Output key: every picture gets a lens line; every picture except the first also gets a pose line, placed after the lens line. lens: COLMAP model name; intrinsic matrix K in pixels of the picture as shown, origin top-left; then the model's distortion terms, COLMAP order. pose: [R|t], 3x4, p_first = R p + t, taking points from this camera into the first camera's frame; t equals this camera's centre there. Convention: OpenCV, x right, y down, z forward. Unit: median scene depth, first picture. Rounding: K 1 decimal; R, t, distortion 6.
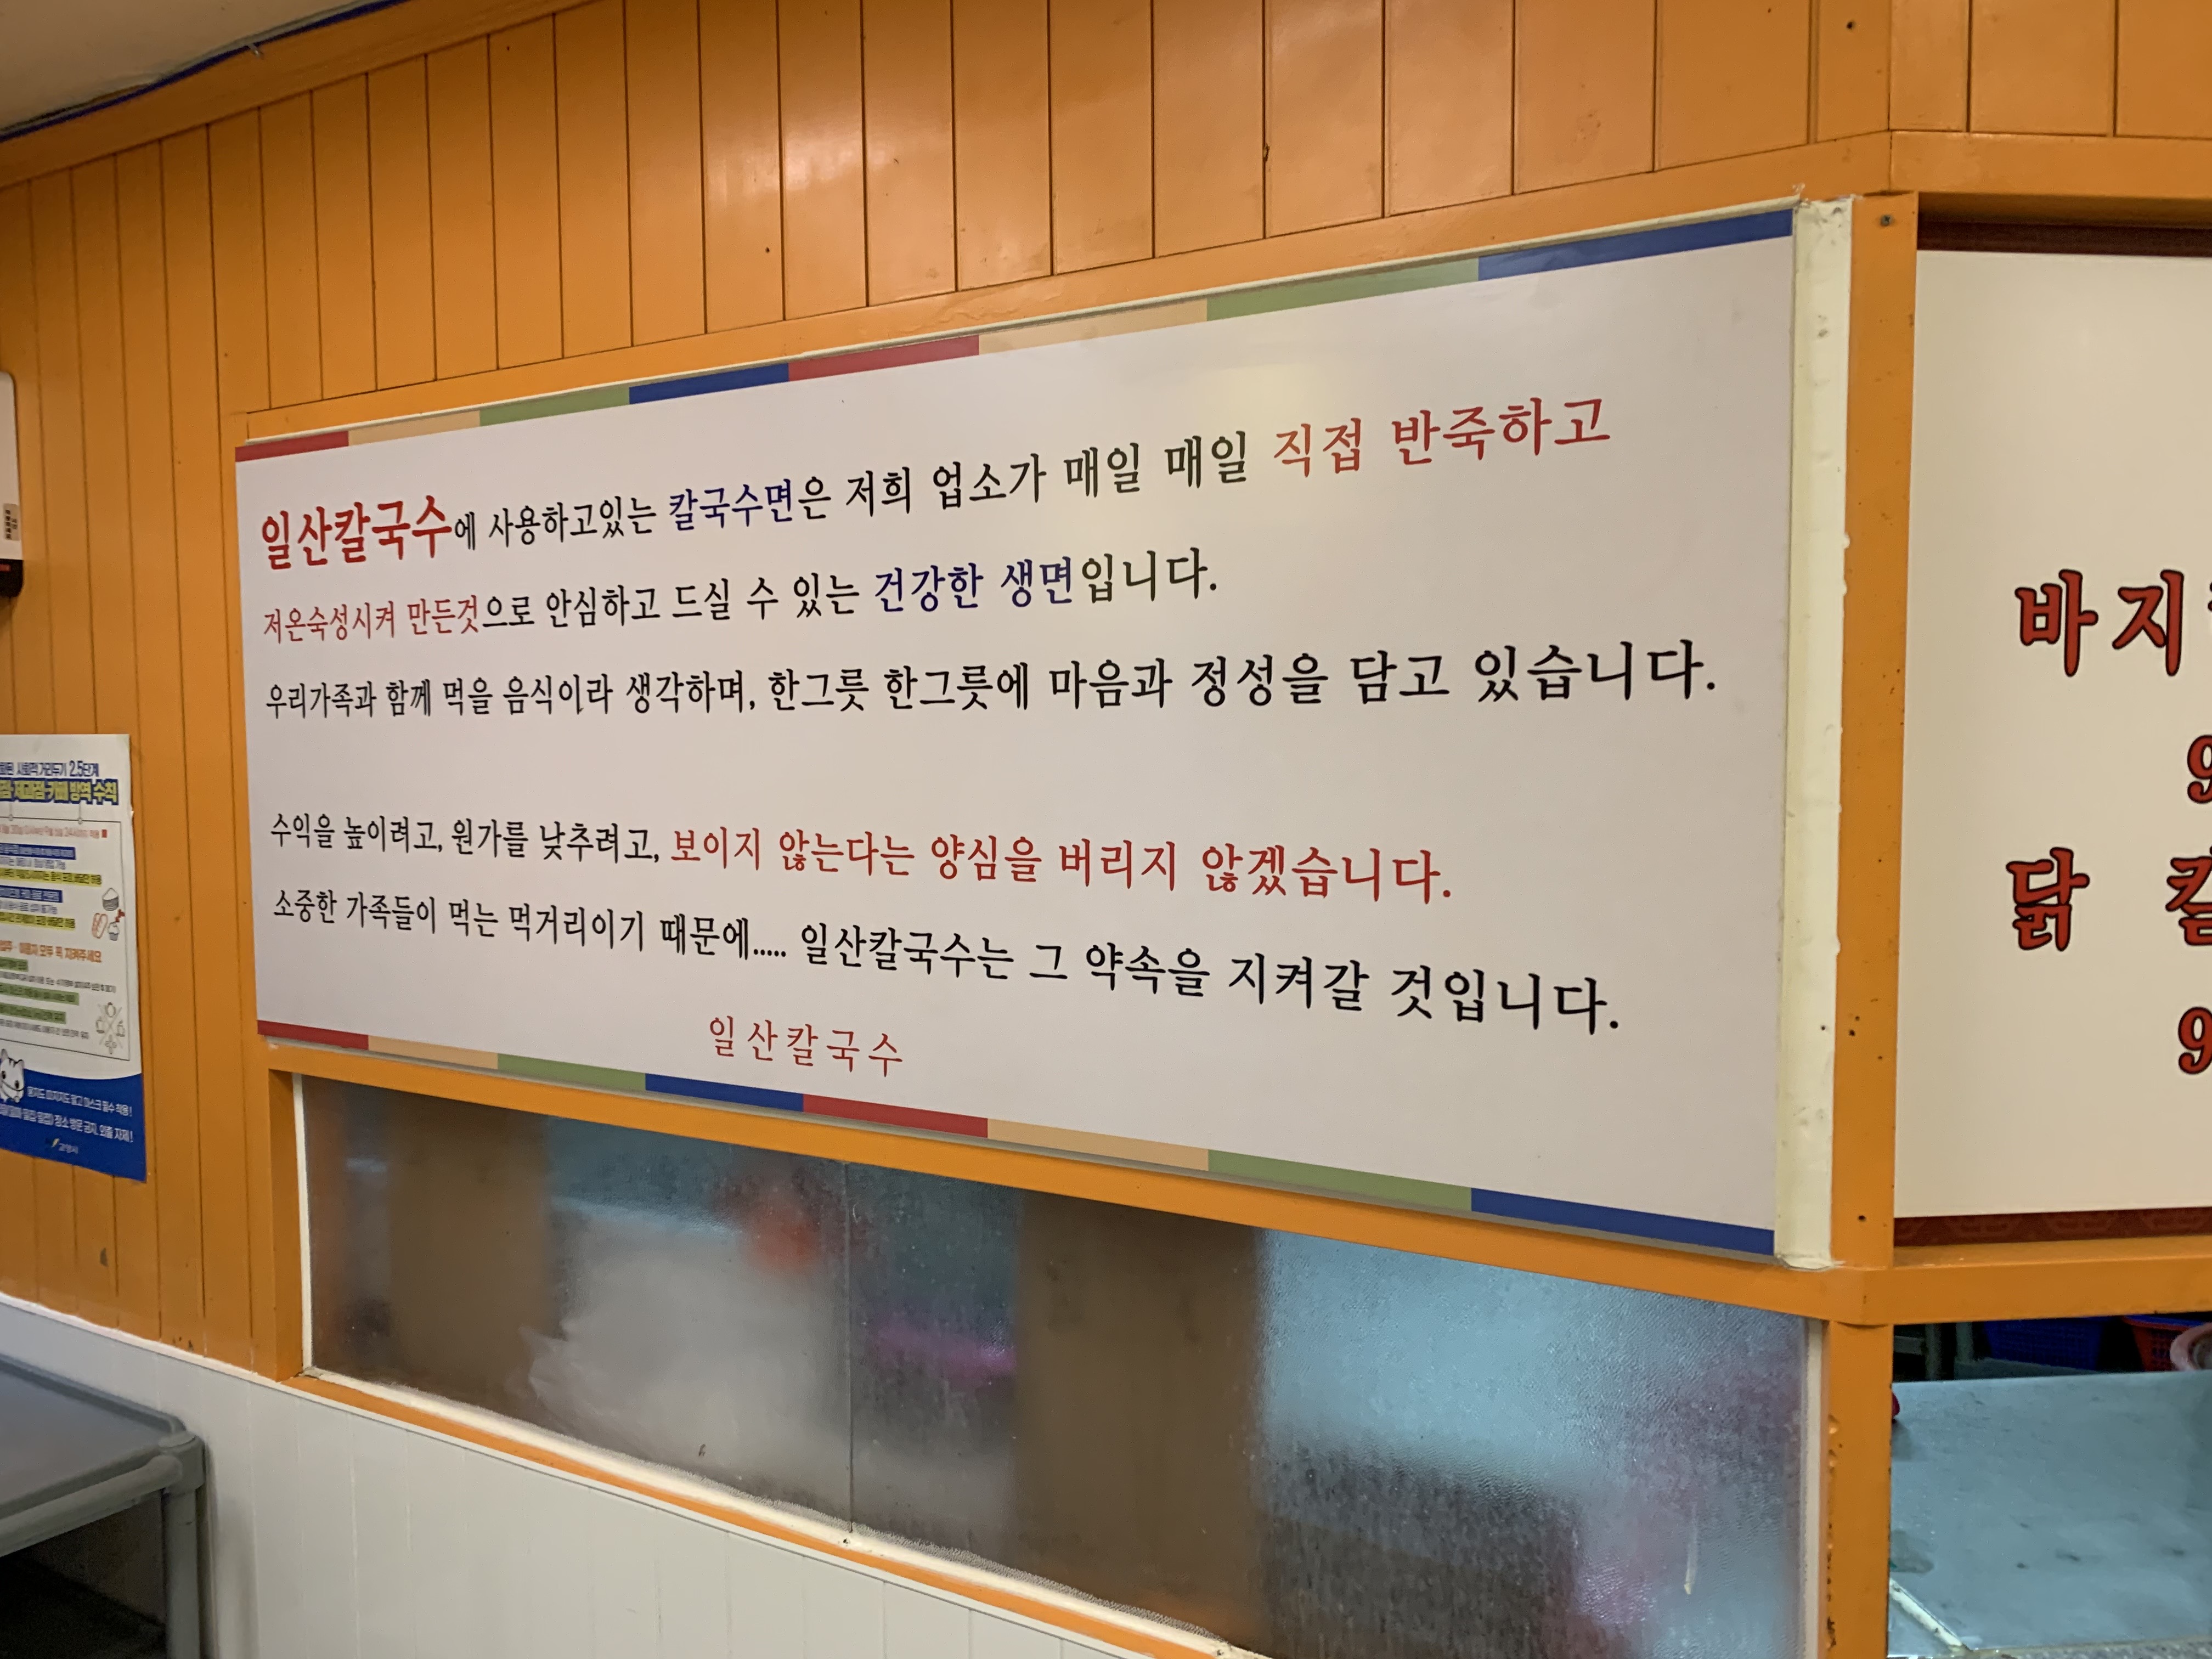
lens RADIAL K [[1688.1, 0, 1106.0], [0, 1688.1, 829.5], [0, 0, 1]] dist [0.005183, -0.006596]
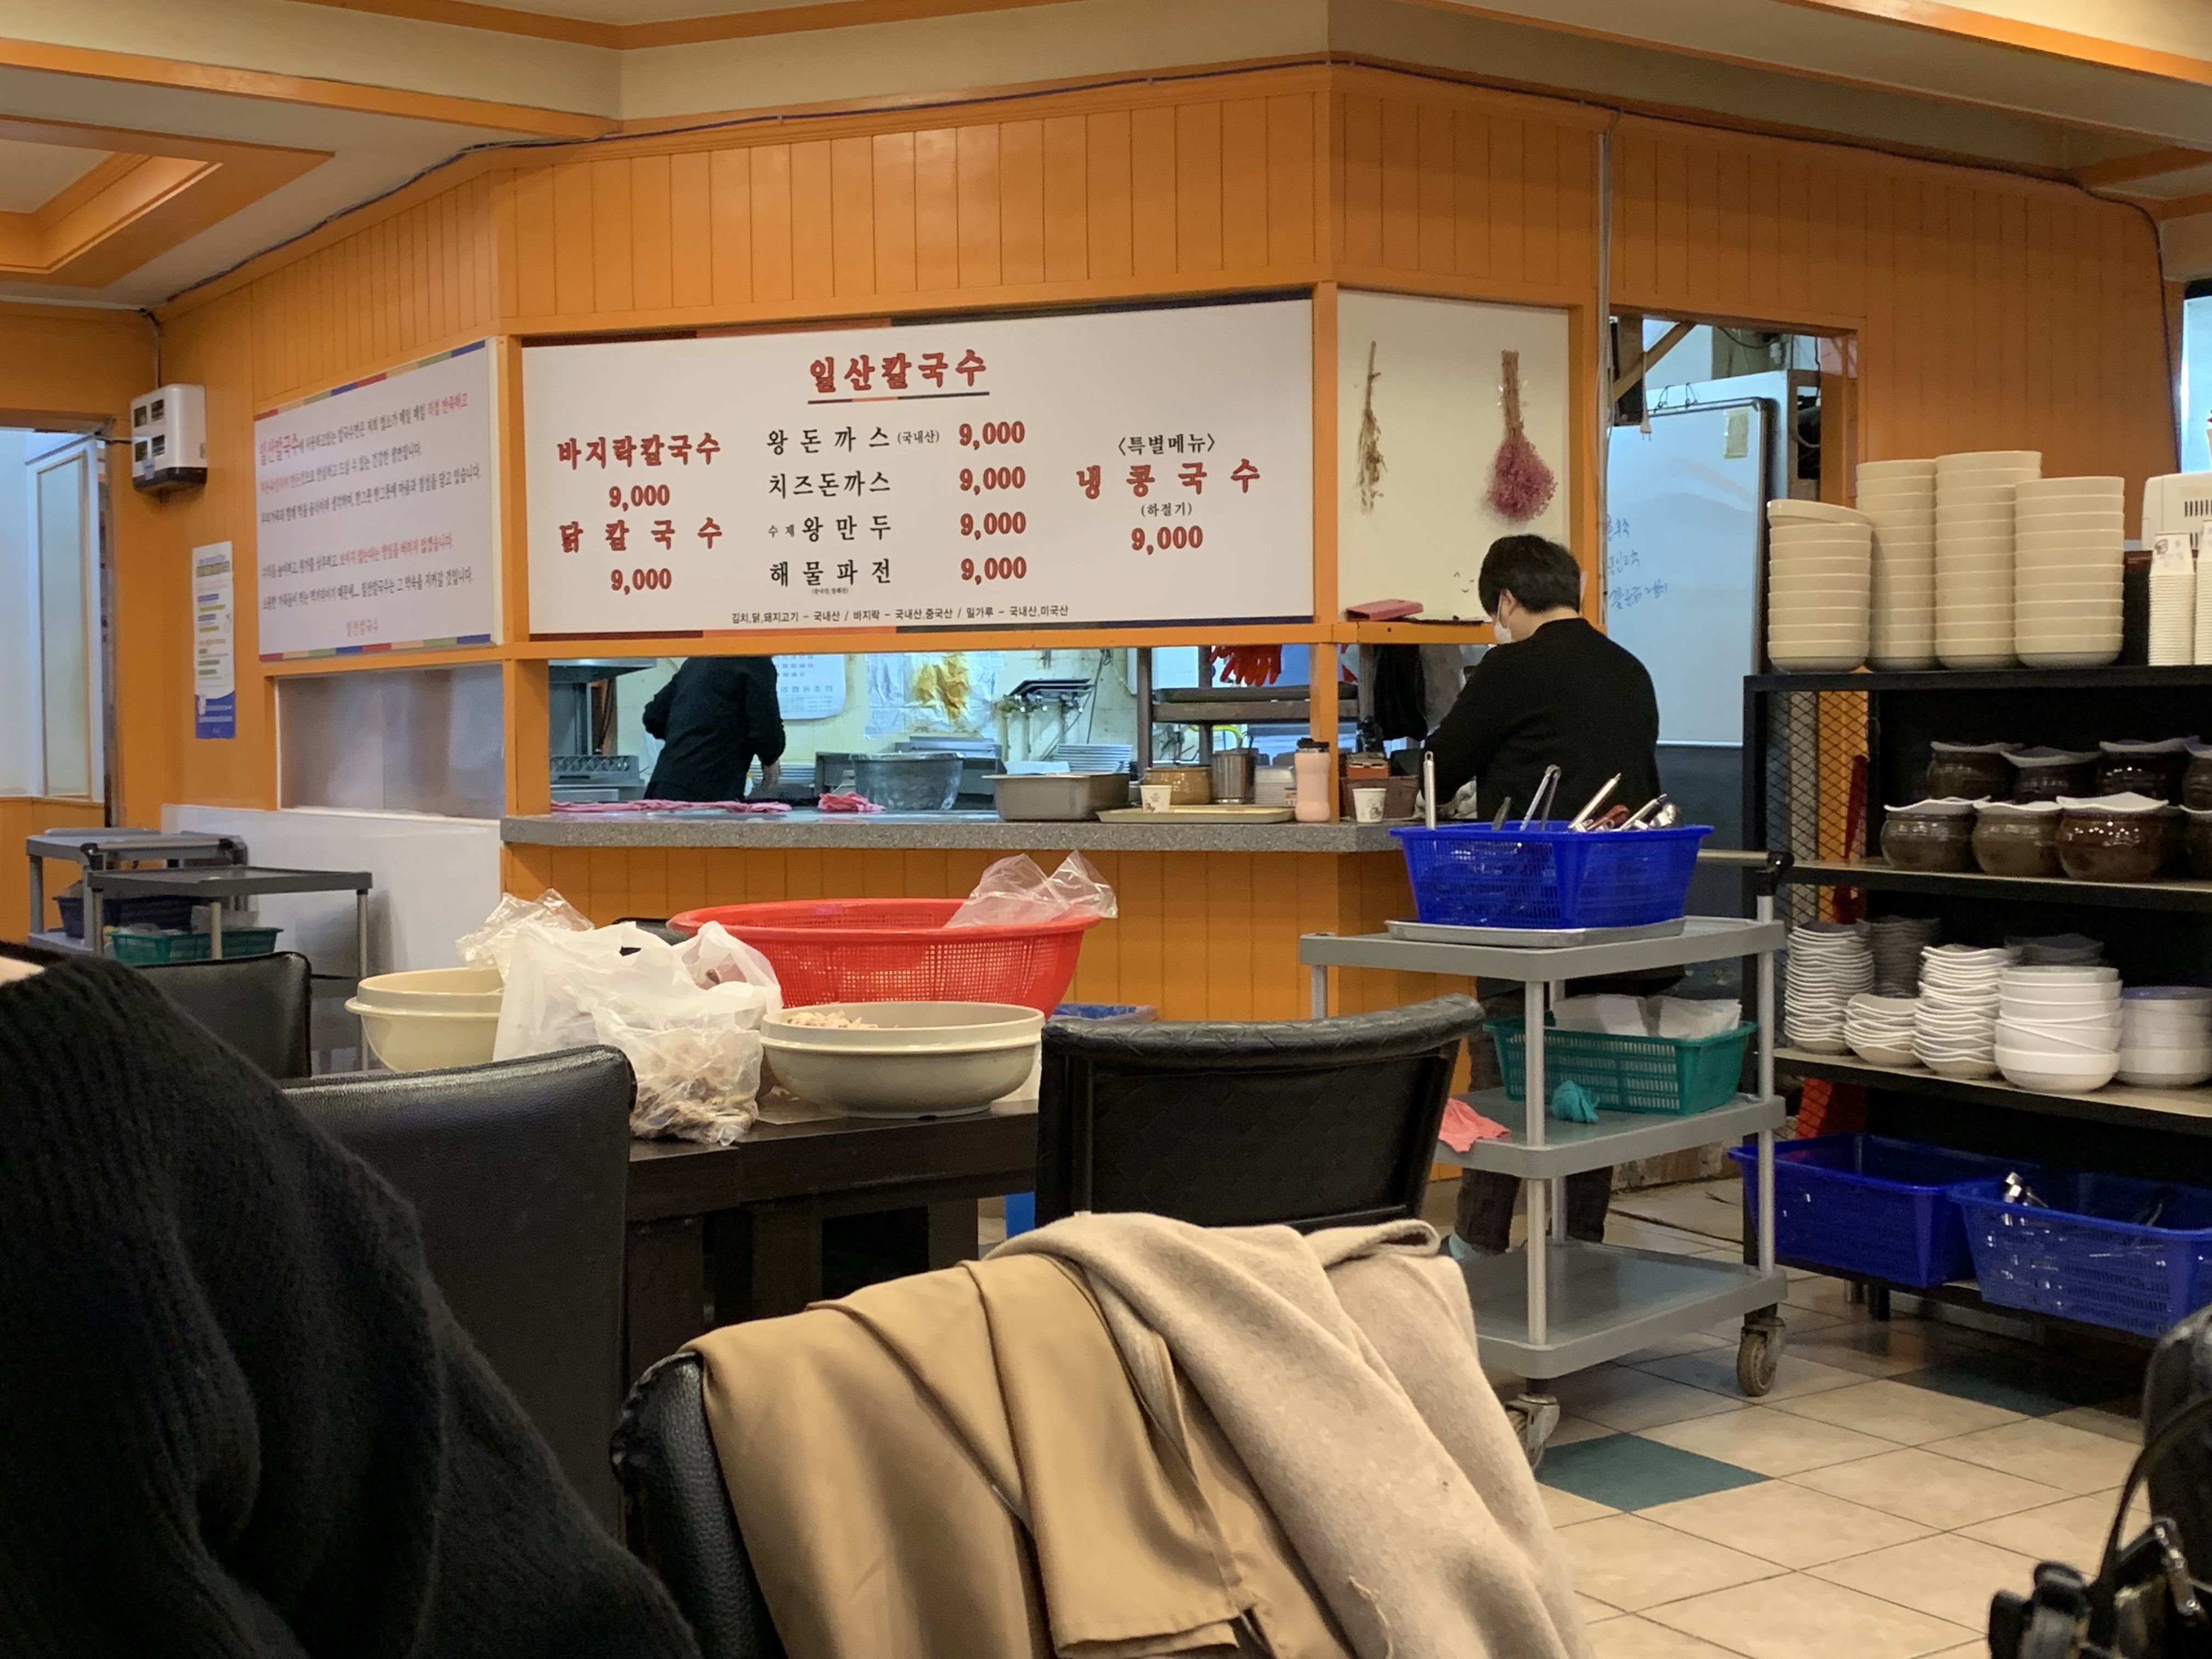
lens RADIAL K [[2642.5, 0, 1106.0], [0, 2642.5, 829.5], [0, 0, 1]] dist [0.100303, -0.286115]
pose [[0.914061, 0.012841, -0.405374, 3.659815], [-0.020372, 0.999691, -0.014269, 0.673232], [0.405065, 0.021301, 0.914040, -3.358625]]
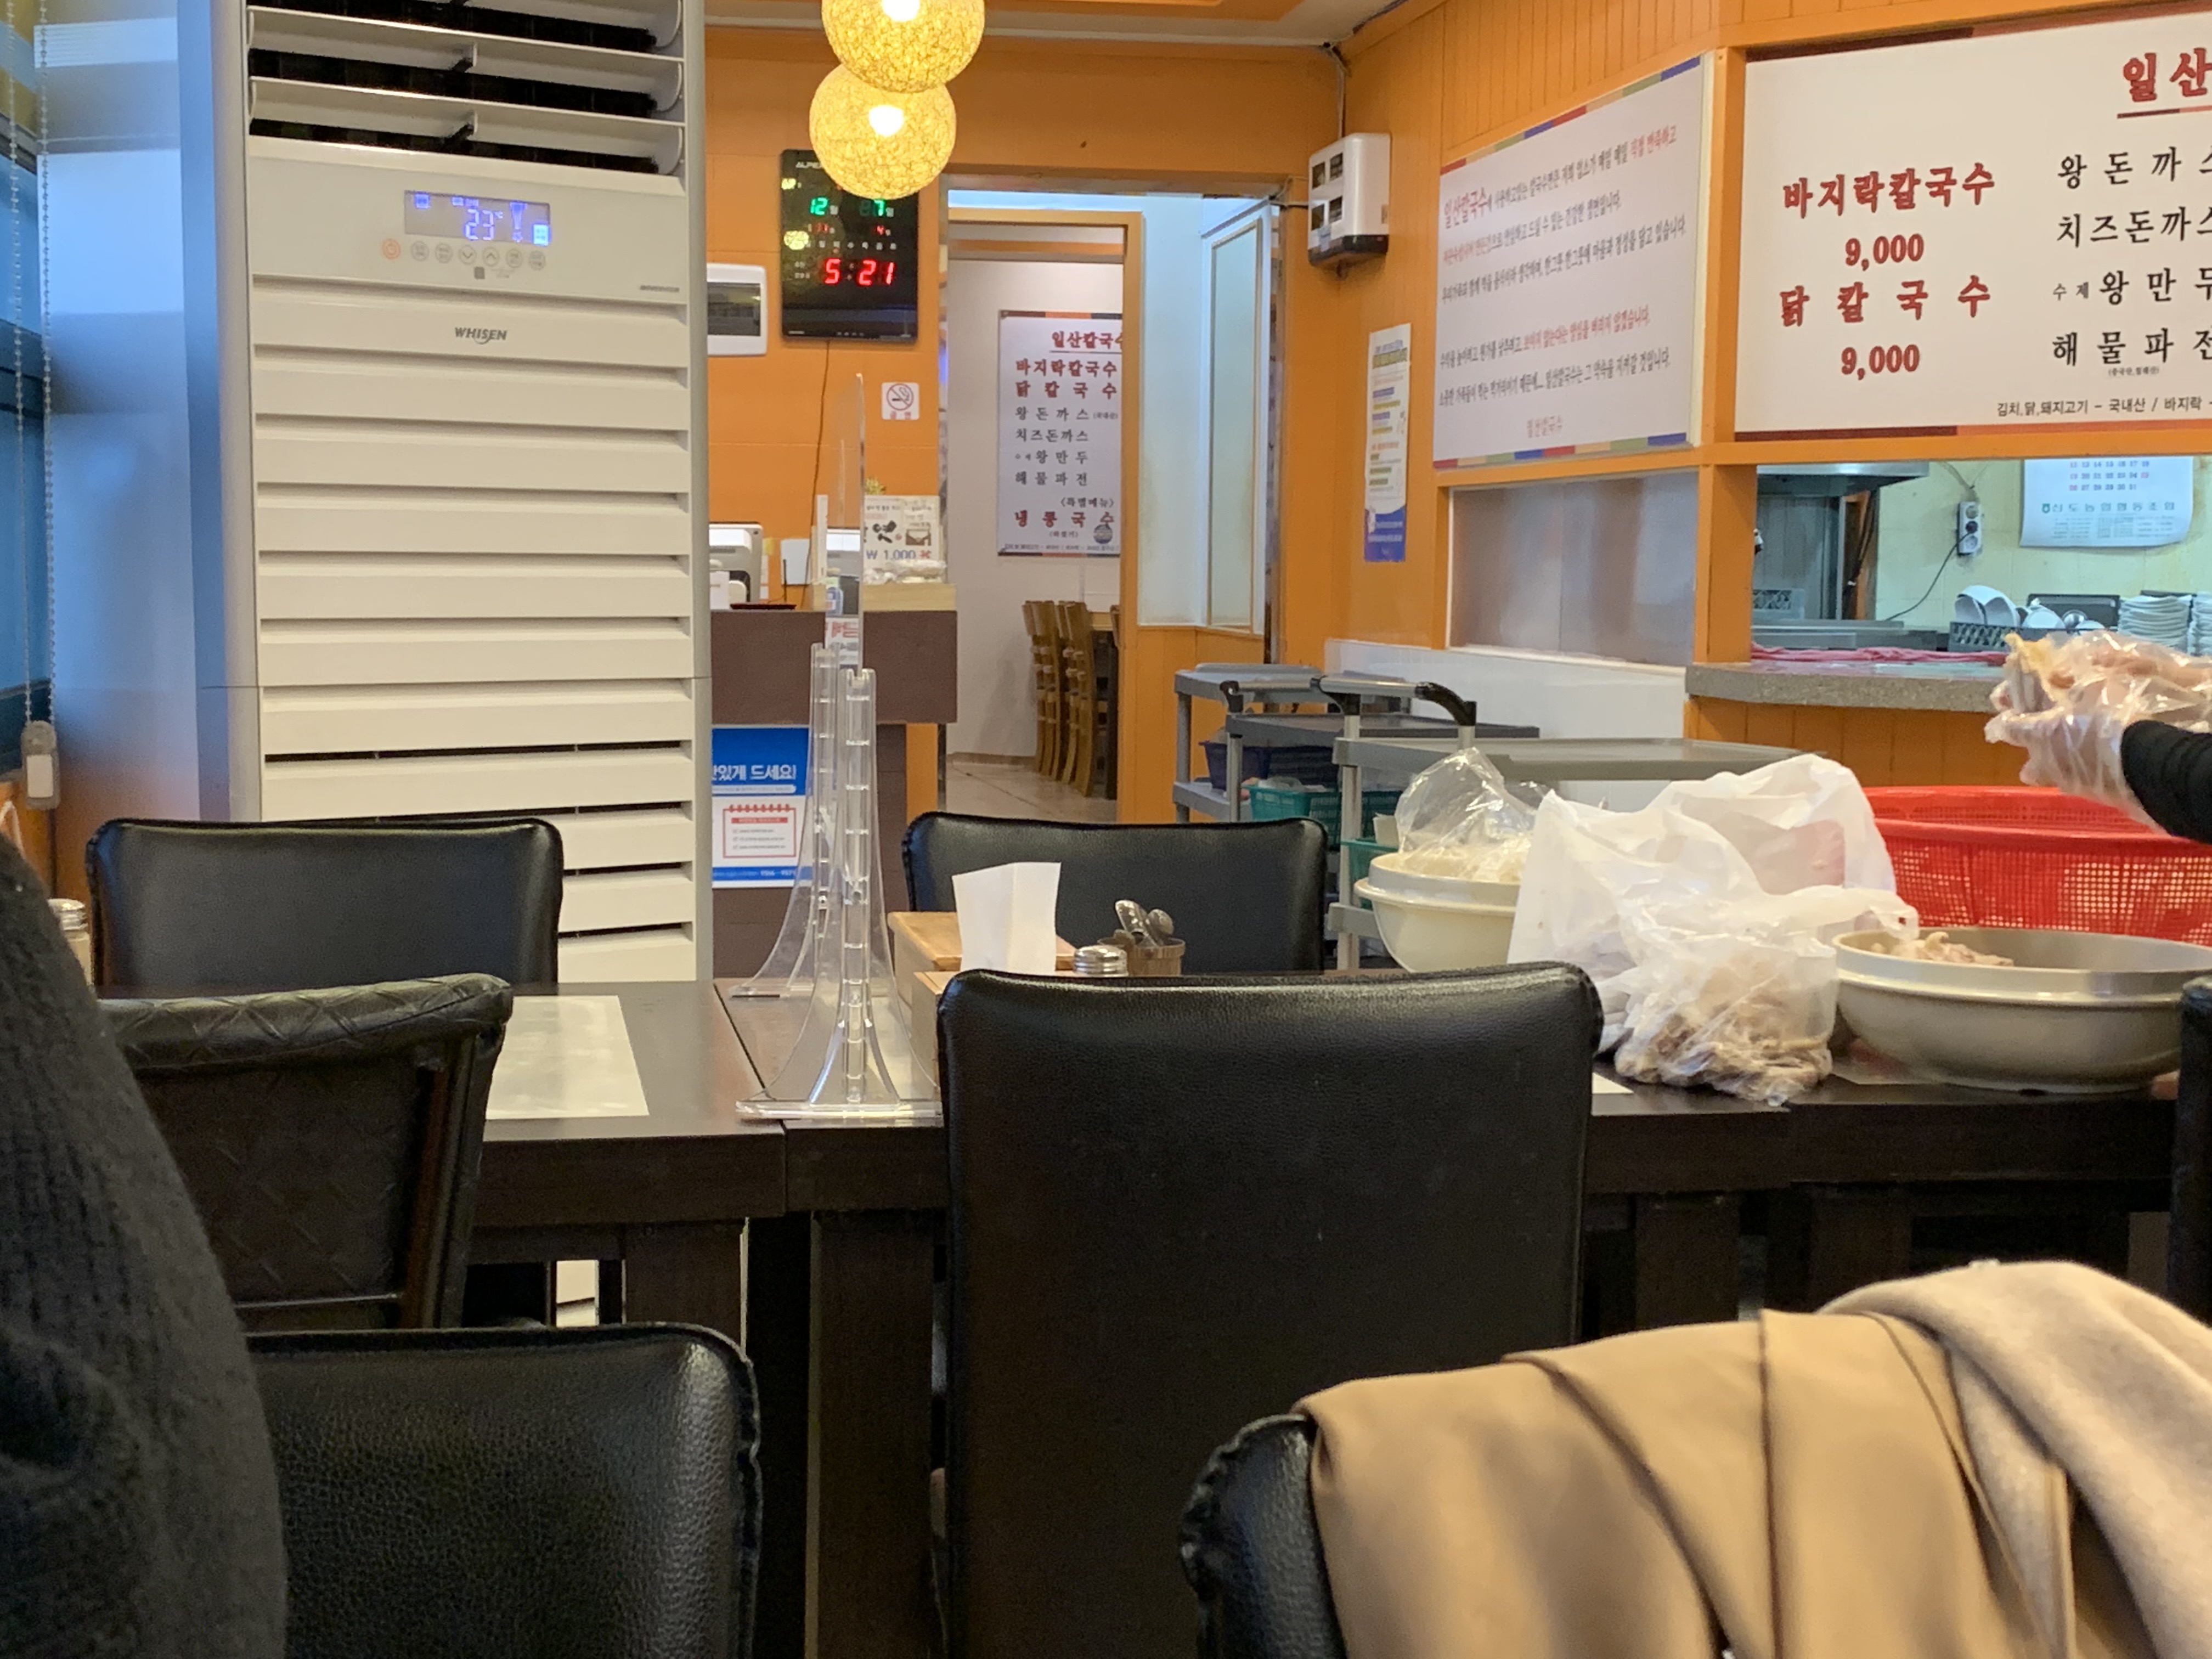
lens RADIAL K [[3226.5, 0, 1108.3], [0, 3226.5, 885.9], [0, 0, 1]] dist [0.193921, -0.605466]
pose [[0.659543, 0.087191, -0.746593, 3.702213], [-0.058092, 0.996191, 0.065022, 0.667696], [0.749419, 0.000486, 0.662096, -3.134165]]
